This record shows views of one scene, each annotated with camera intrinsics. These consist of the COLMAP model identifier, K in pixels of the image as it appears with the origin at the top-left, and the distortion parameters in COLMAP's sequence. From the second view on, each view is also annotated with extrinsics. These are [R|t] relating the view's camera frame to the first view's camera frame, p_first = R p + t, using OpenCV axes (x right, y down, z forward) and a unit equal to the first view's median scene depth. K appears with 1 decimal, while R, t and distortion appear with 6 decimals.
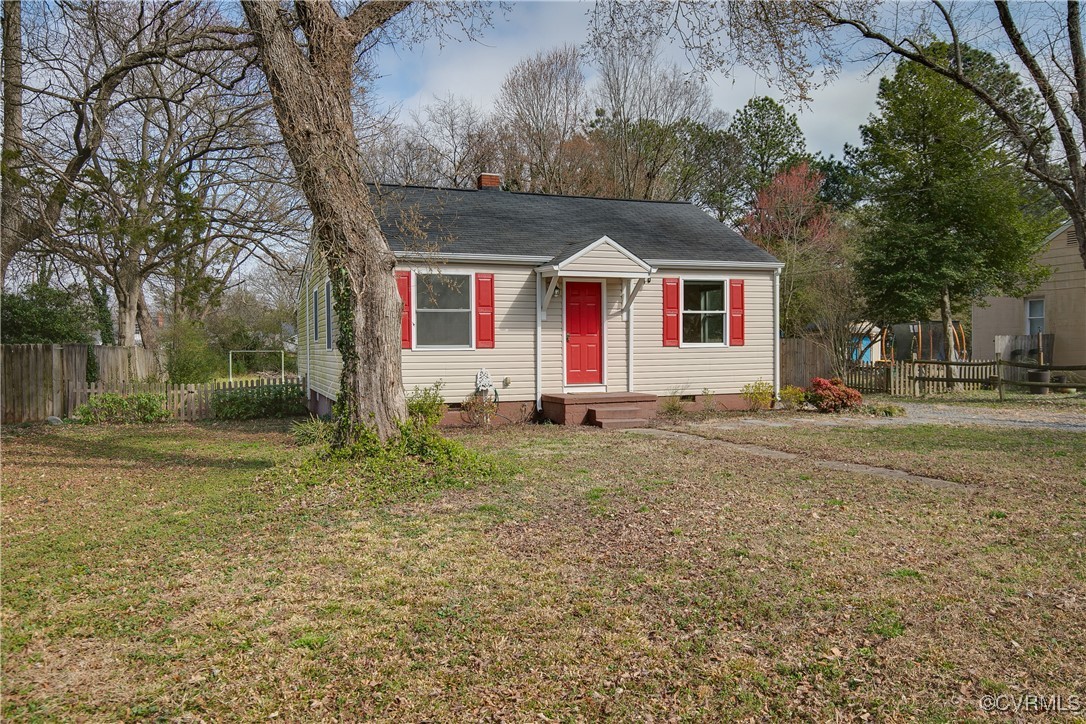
lens RADIAL K [[825.0, 0, 547.6], [0, 825.0, 359.8], [0, 0, 1]] dist [0.010466, 0.003871]
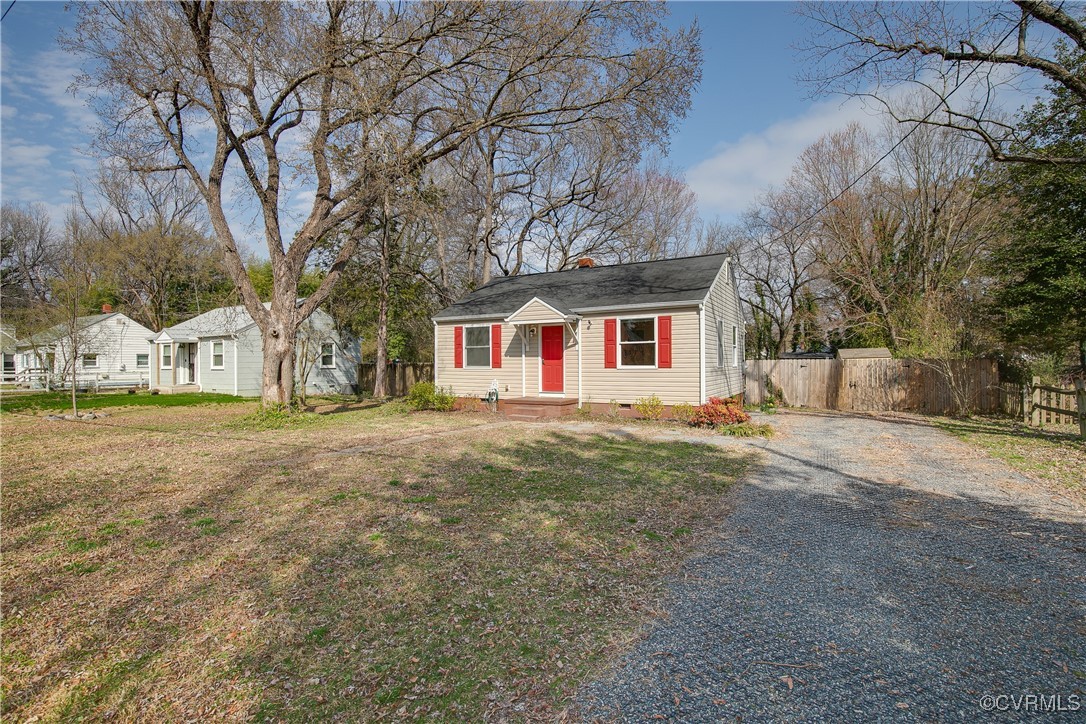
lens RADIAL K [[503.2, 0, 543.0], [0, 503.2, 362.0], [0, 0, 1]] dist [-0.014714, 0.000247]
pose [[0.627658, 0.004810, -0.778474, 0.750632], [-0.010758, 0.999939, -0.002495, -0.023359], [0.778415, 0.009940, 0.627672, 0.382857]]
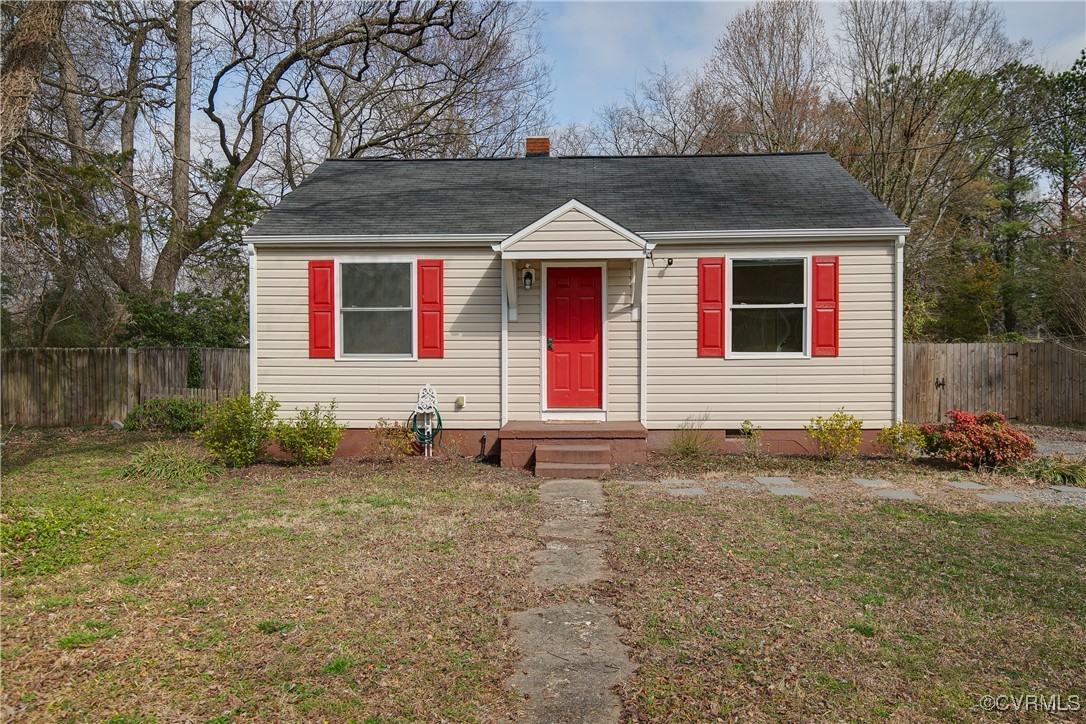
lens RADIAL K [[825.0, 0, 547.6], [0, 825.0, 359.8], [0, 0, 1]] dist [0.010466, 0.003871]
pose [[0.913750, 0.011083, -0.406126, 0.308881], [-0.010706, 0.999938, 0.003200, -0.015083], [0.406137, 0.001424, 0.913811, 0.322731]]
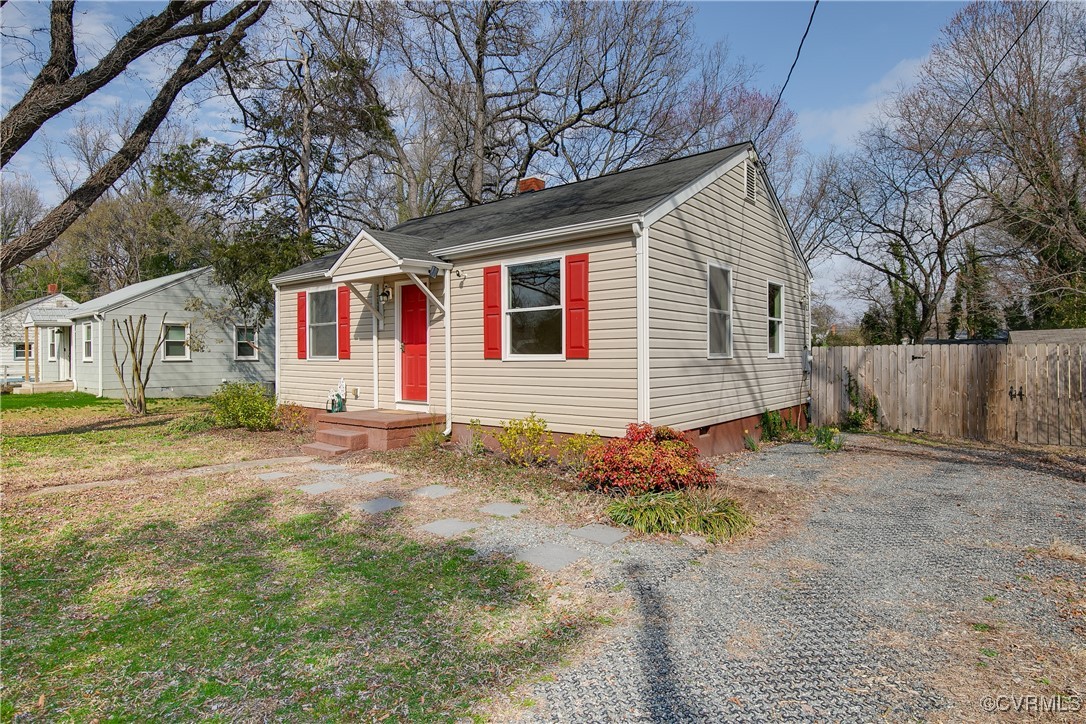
lens RADIAL K [[593.7, 0, 543.0], [0, 593.7, 362.0], [0, 0, 1]] dist [-0.006348, -0.001412]
pose [[0.496706, 0.016615, -0.867760, 0.641816], [-0.011626, 0.999854, 0.012490, -0.021111], [0.867841, 0.003885, 0.496827, 0.786279]]
